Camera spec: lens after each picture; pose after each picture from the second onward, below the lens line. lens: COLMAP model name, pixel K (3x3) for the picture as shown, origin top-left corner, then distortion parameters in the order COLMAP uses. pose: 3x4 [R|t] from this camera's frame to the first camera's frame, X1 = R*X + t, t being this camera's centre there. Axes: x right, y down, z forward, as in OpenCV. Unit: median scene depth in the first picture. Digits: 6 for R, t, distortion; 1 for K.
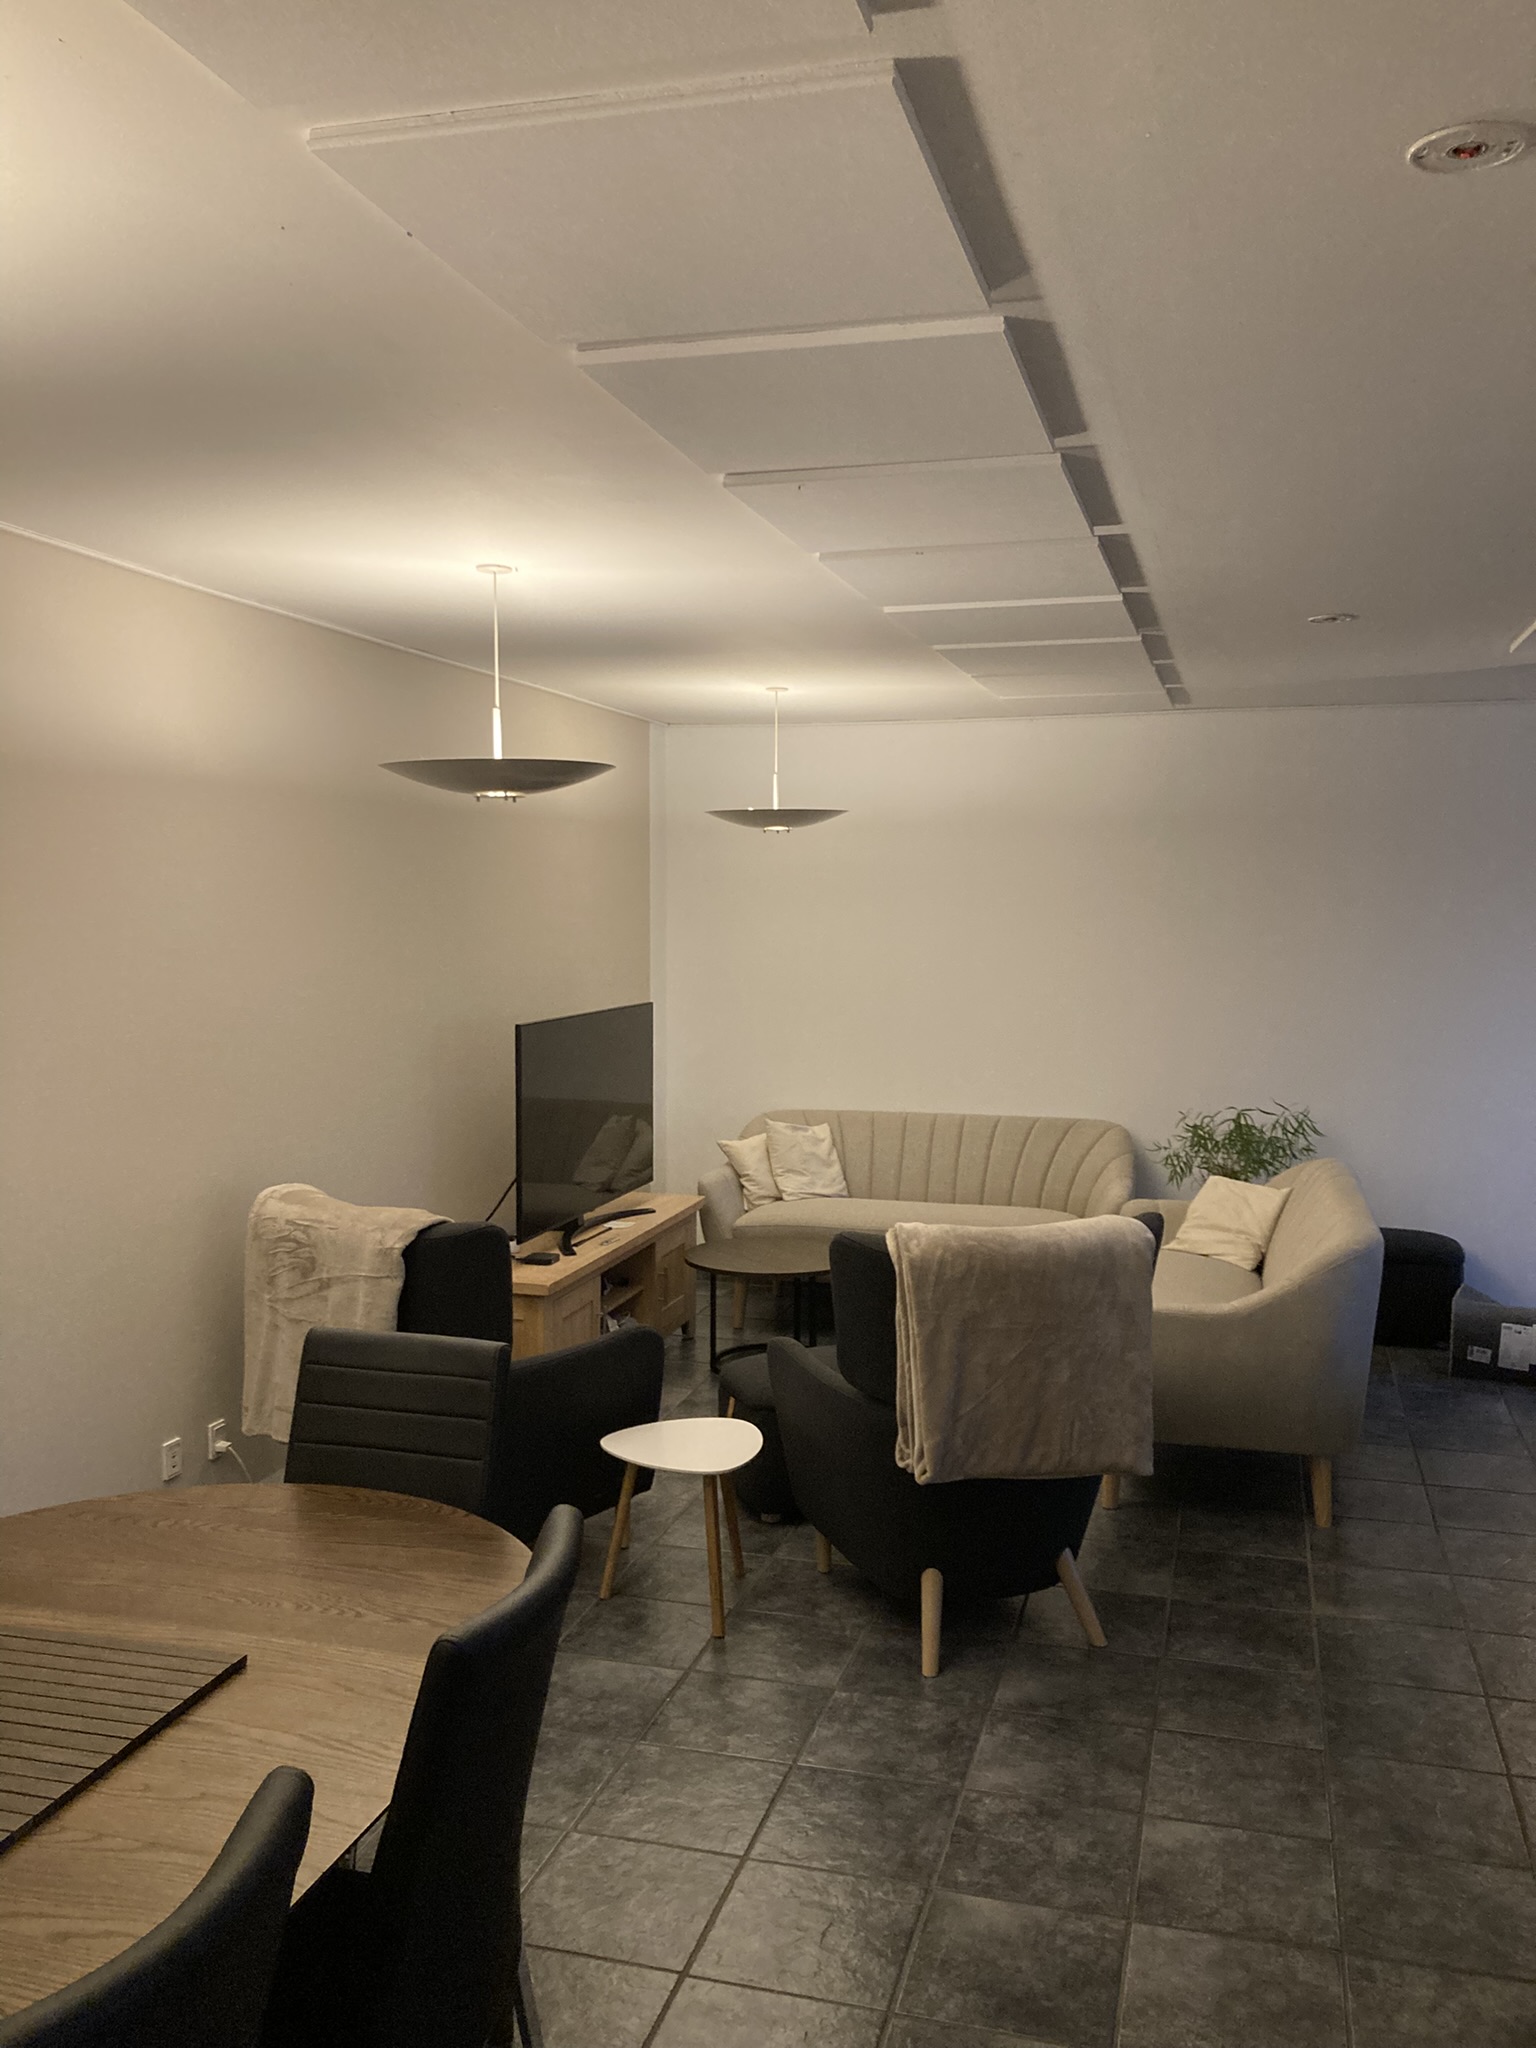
lens RADIAL K [[1679.0, 0, 766.7], [0, 1679.0, 1031.0], [0, 0, 1]] dist [0.041549, -0.039469]
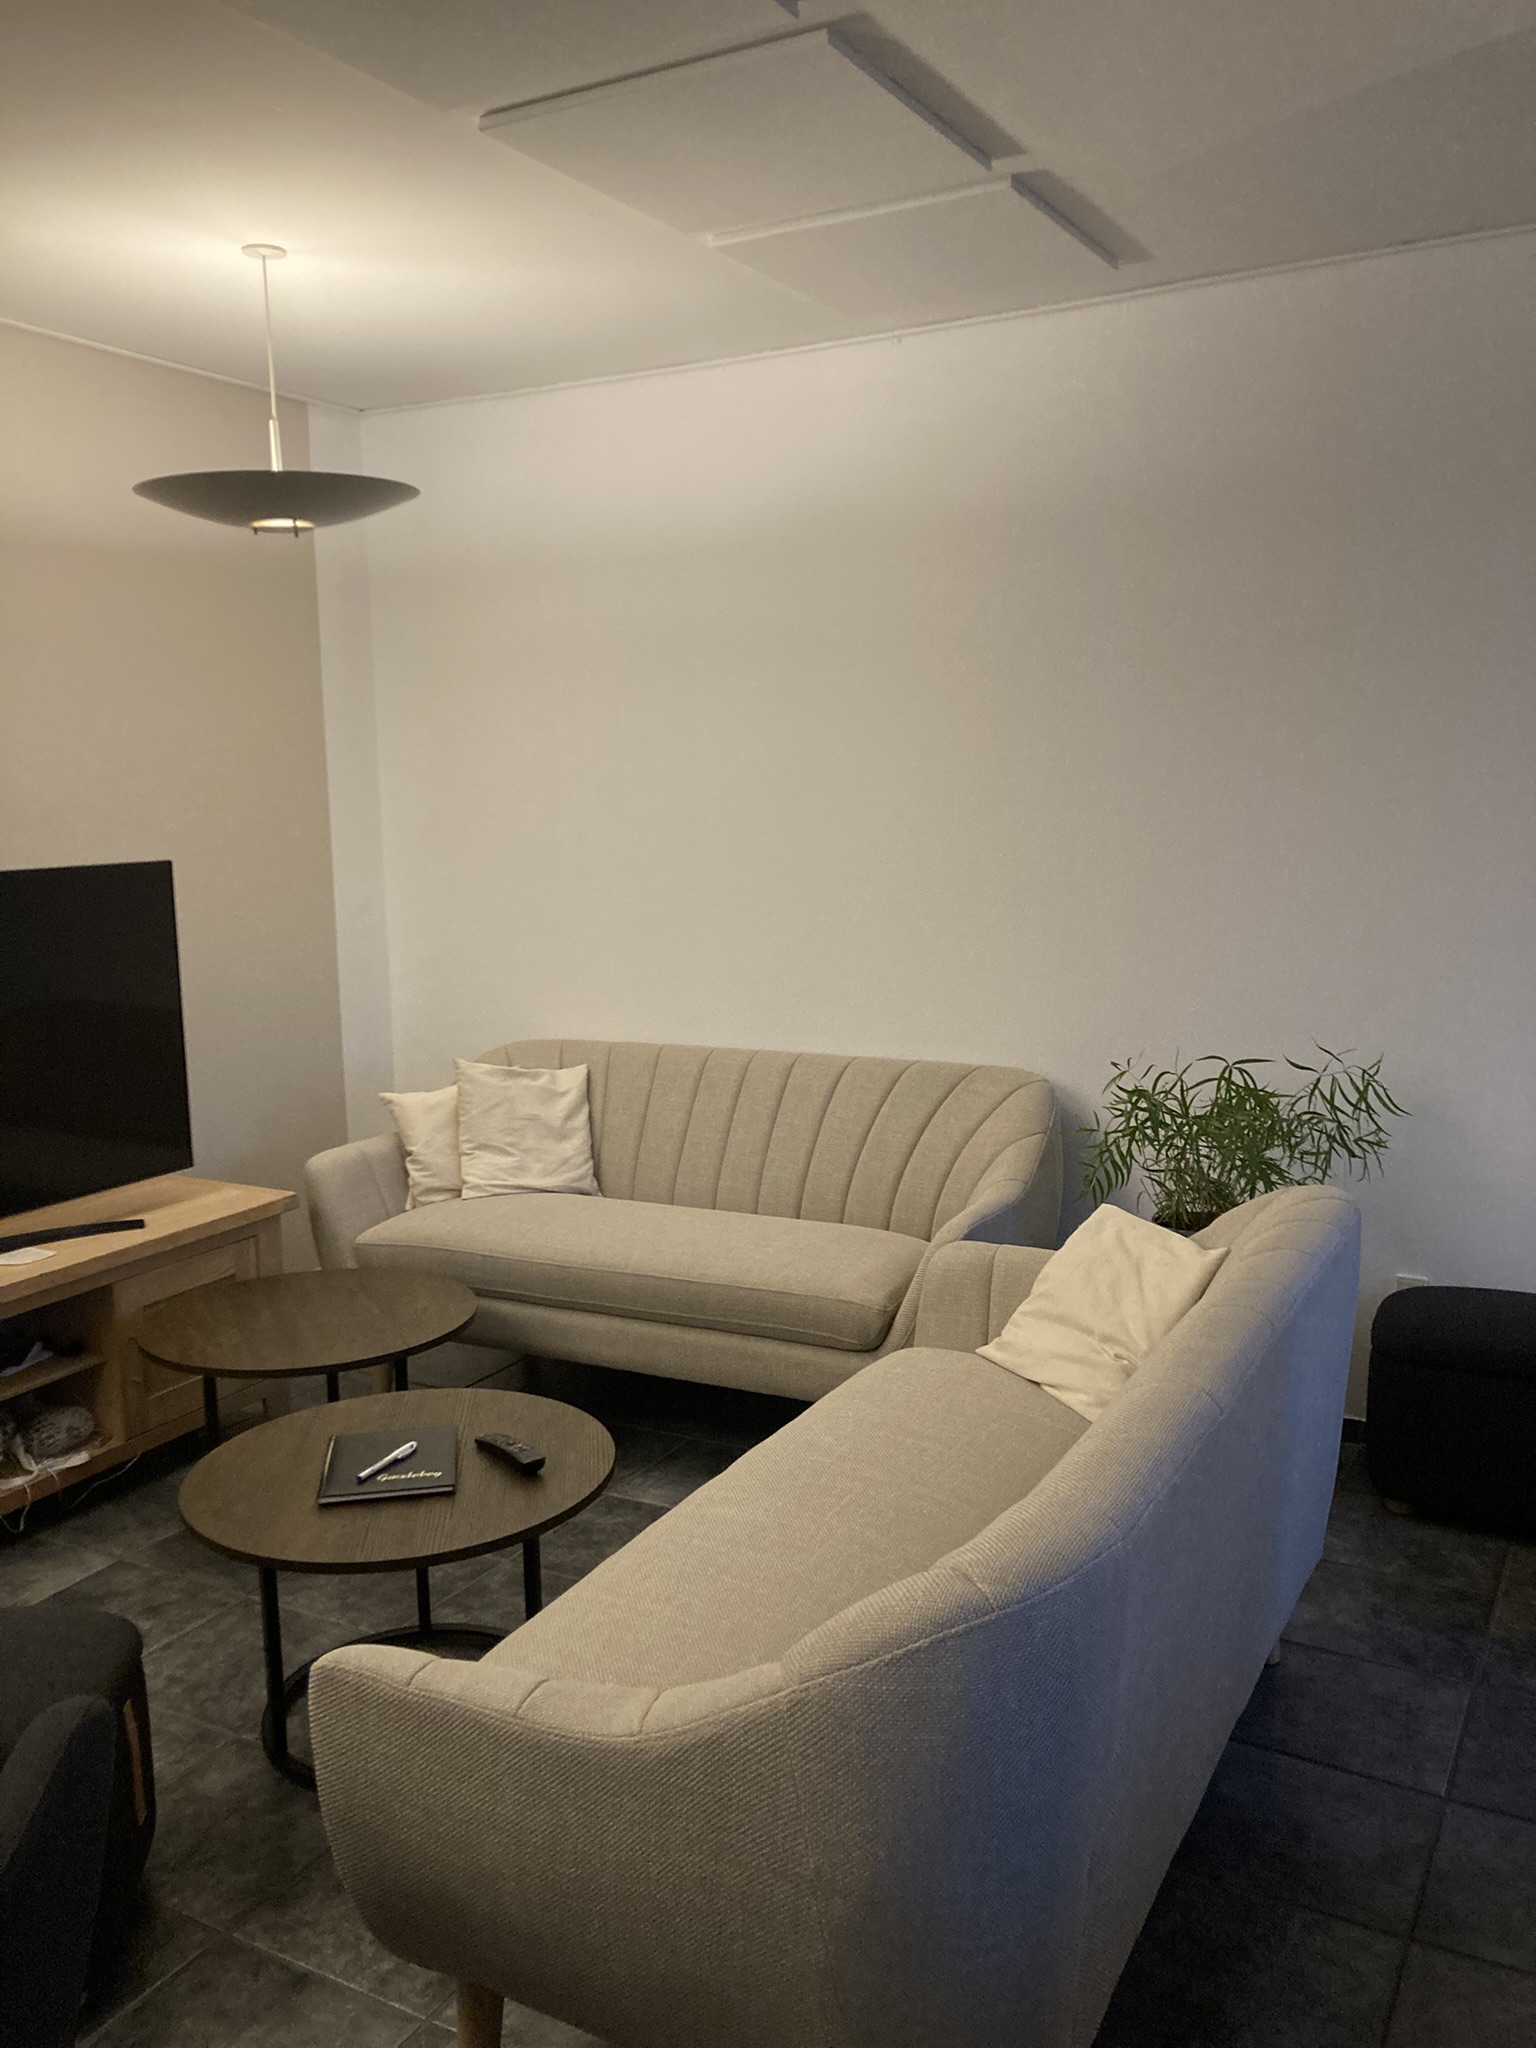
lens RADIAL K [[1679.0, 0, 764.3], [0, 1679.0, 1033.0], [0, 0, 1]] dist [0.041549, -0.039469]
pose [[0.966664, 0.010254, -0.255843, 0.263175], [0.010661, 0.996720, 0.080226, -0.004071], [0.255826, -0.080279, 0.963384, 0.452559]]
